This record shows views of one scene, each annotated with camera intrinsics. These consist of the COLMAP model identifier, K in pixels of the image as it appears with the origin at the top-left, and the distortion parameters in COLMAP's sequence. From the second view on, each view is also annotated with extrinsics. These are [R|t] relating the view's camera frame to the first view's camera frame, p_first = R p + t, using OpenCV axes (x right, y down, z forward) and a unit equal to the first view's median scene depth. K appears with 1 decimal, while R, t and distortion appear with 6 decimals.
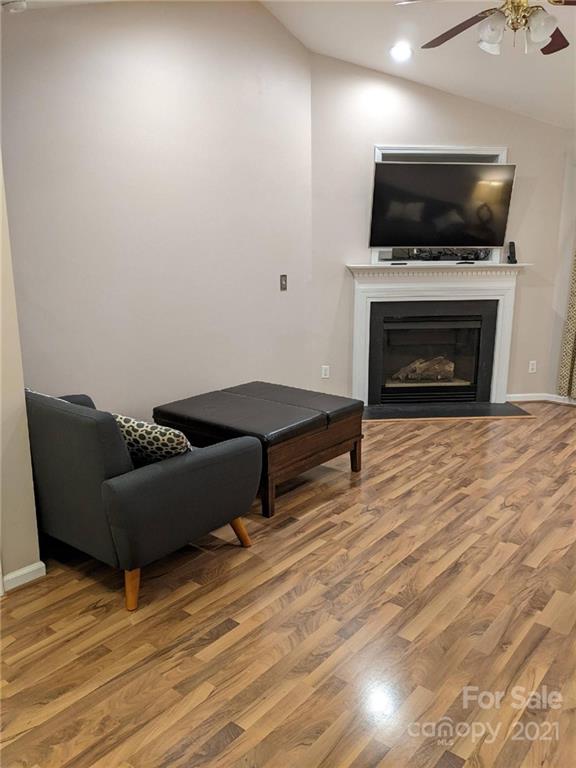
lens RADIAL K [[624.9, 0, 288.0], [0, 624.9, 384.0], [0, 0, 1]] dist [0.052191, -0.111886]
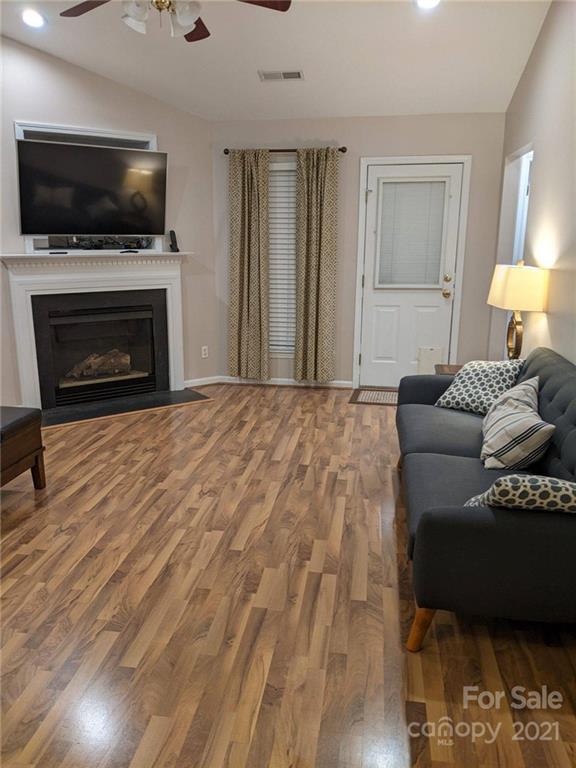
lens RADIAL K [[619.9, 0, 288.0], [0, 619.9, 384.0], [0, 0, 1]] dist [0.055835, -0.109539]
pose [[0.862022, -0.114967, 0.493661, -0.008529], [0.105428, 0.993305, 0.047231, -0.012564], [-0.495786, 0.011332, 0.868371, 0.059407]]
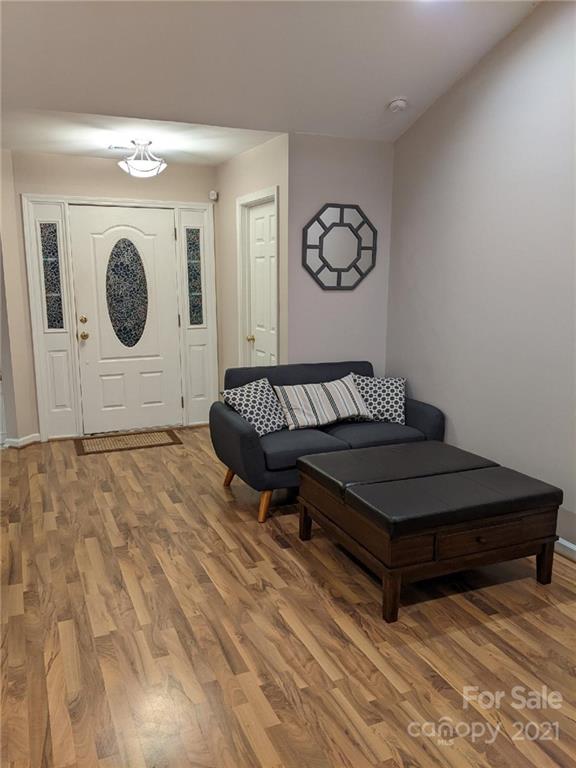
lens RADIAL K [[619.9, 0, 288.0], [0, 619.9, 384.0], [0, 0, 1]] dist [0.055835, -0.109539]
pose [[-0.469804, 0.157621, -0.868585, 0.734899], [-0.199154, 0.939640, 0.278234, -0.271941], [0.860013, 0.303698, -0.410055, 1.173097]]
